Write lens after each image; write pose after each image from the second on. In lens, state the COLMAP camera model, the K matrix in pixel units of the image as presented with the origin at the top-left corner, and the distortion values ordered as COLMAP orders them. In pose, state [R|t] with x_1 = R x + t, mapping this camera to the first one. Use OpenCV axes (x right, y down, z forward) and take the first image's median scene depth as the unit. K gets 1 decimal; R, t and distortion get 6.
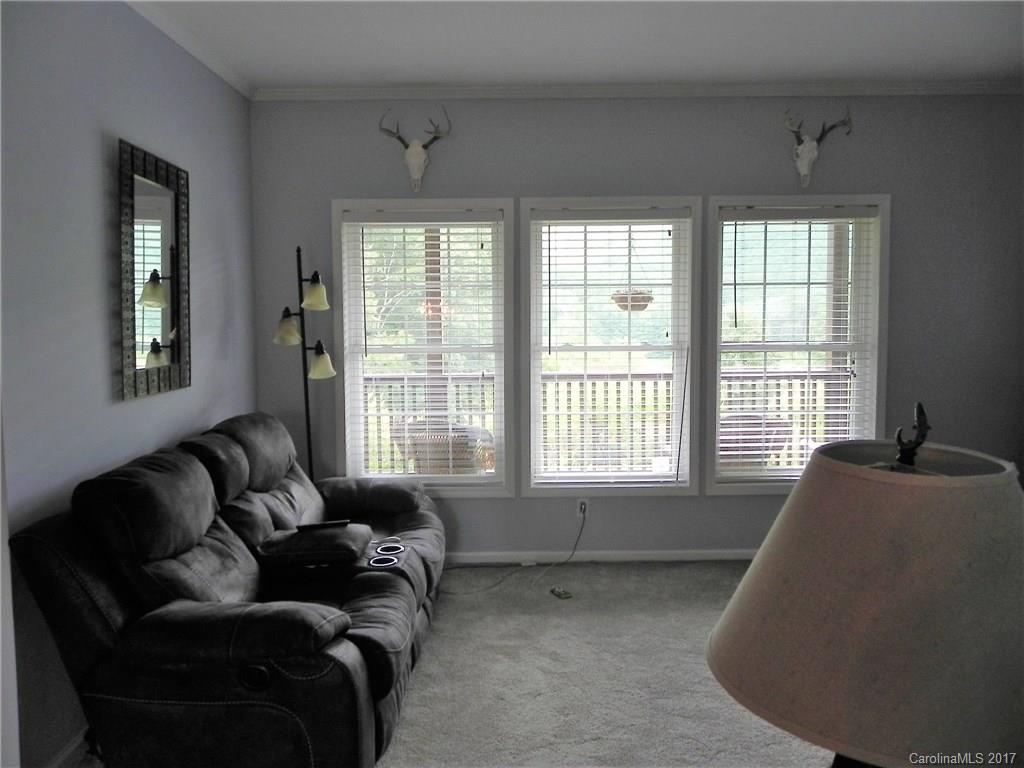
lens RADIAL K [[778.2, 0, 510.4], [0, 778.2, 366.2], [0, 0, 1]] dist [-0.003413, 0.000862]
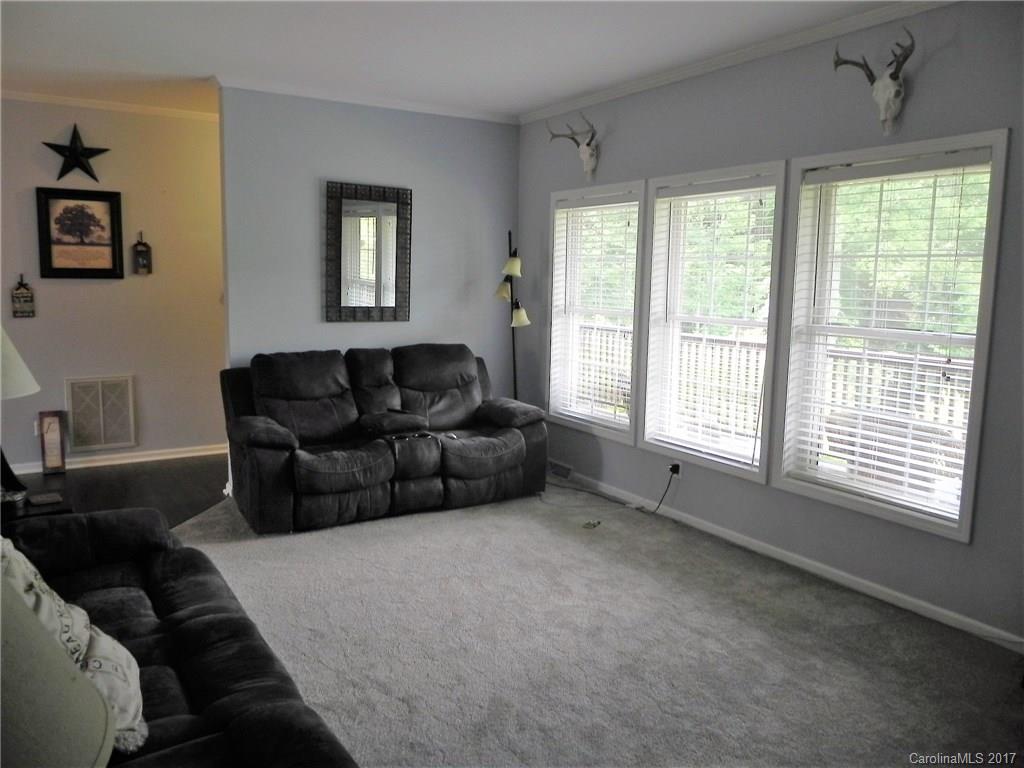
lens RADIAL K [[778.2, 0, 510.4], [0, 778.2, 366.2], [0, 0, 1]] dist [-0.003413, 0.000862]
pose [[0.523968, 0.117938, -0.843533, 0.871436], [-0.079759, 0.992809, 0.089266, -0.034280], [0.847995, 0.020507, 0.529607, 0.249435]]
